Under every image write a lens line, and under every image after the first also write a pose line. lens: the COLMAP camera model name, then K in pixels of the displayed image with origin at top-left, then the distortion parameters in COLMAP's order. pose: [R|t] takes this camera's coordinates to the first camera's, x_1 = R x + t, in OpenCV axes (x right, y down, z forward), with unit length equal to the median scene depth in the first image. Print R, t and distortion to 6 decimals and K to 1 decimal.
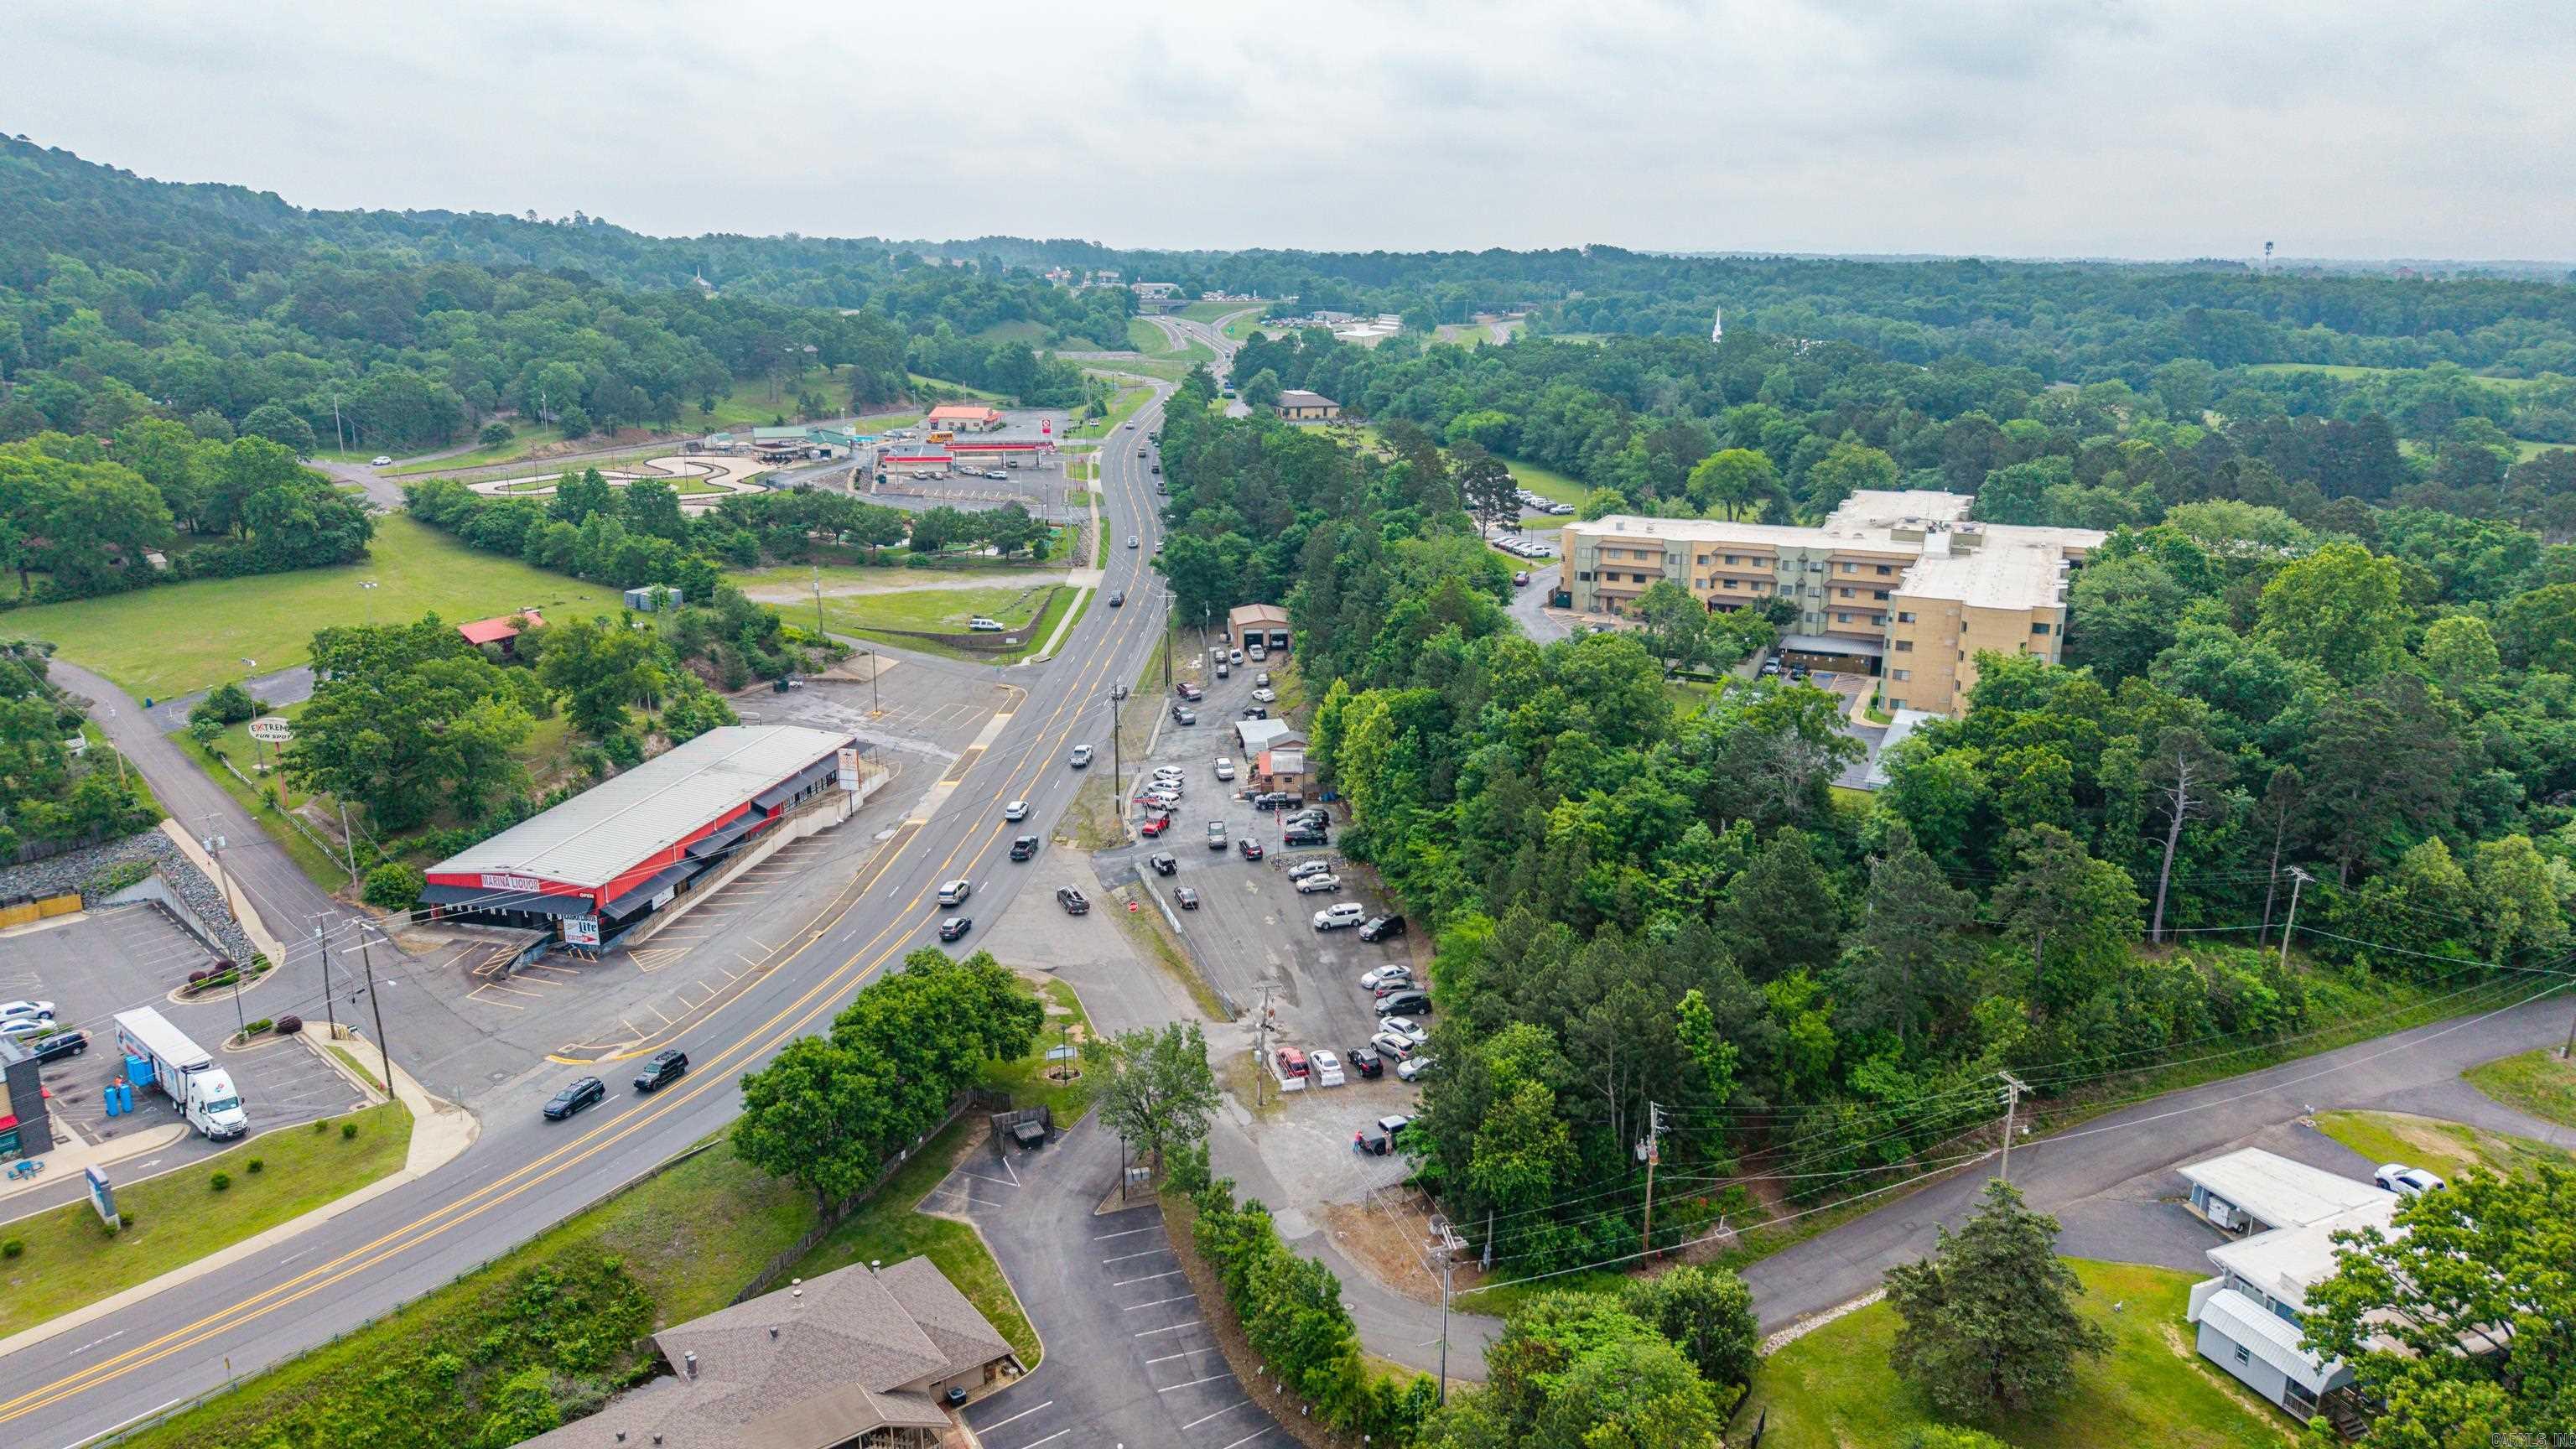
lens RADIAL K [[1723.6, 0, 1288.0], [0, 1723.6, 724.5], [0, 0, 1]] dist [0.057018, -0.056321]
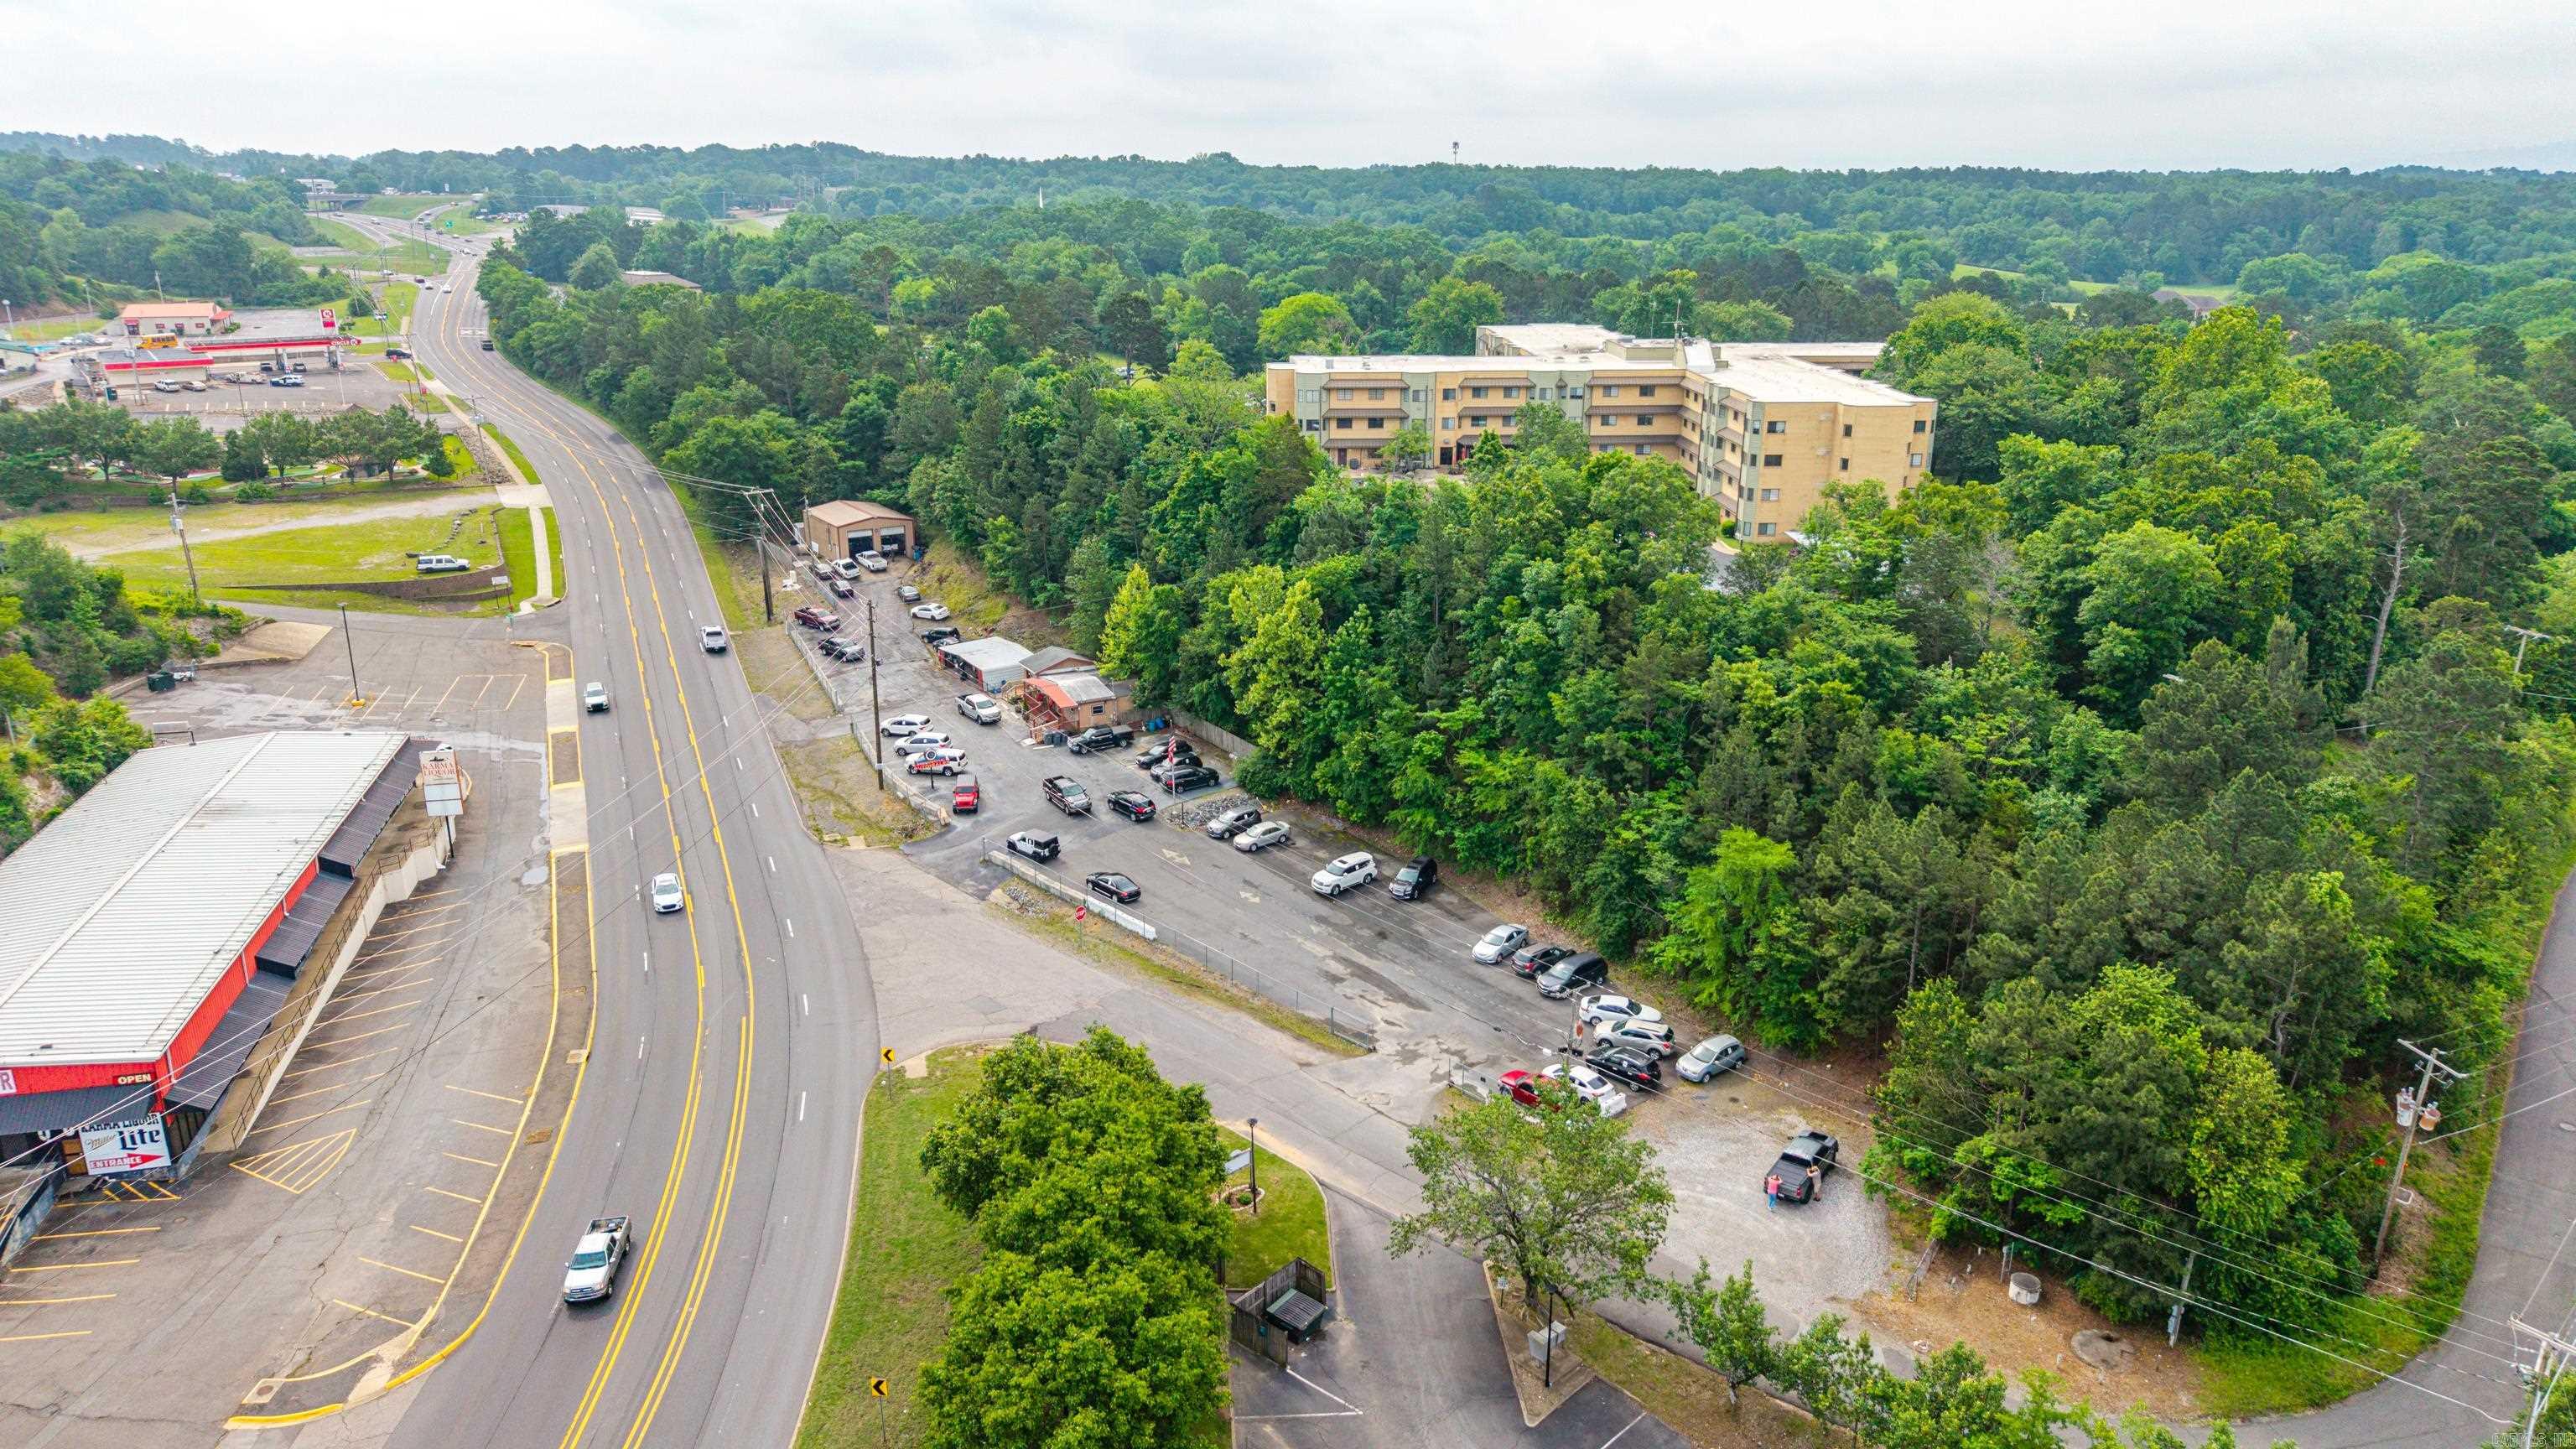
lens RADIAL K [[1723.6, 0, 1288.0], [0, 1723.6, 724.5], [0, 0, 1]] dist [0.057018, -0.056321]
pose [[0.897539, -0.135247, 0.419681, -0.204246], [0.117610, 0.990746, 0.067756, -0.001434], [-0.424961, -0.011455, 0.905139, 0.259452]]
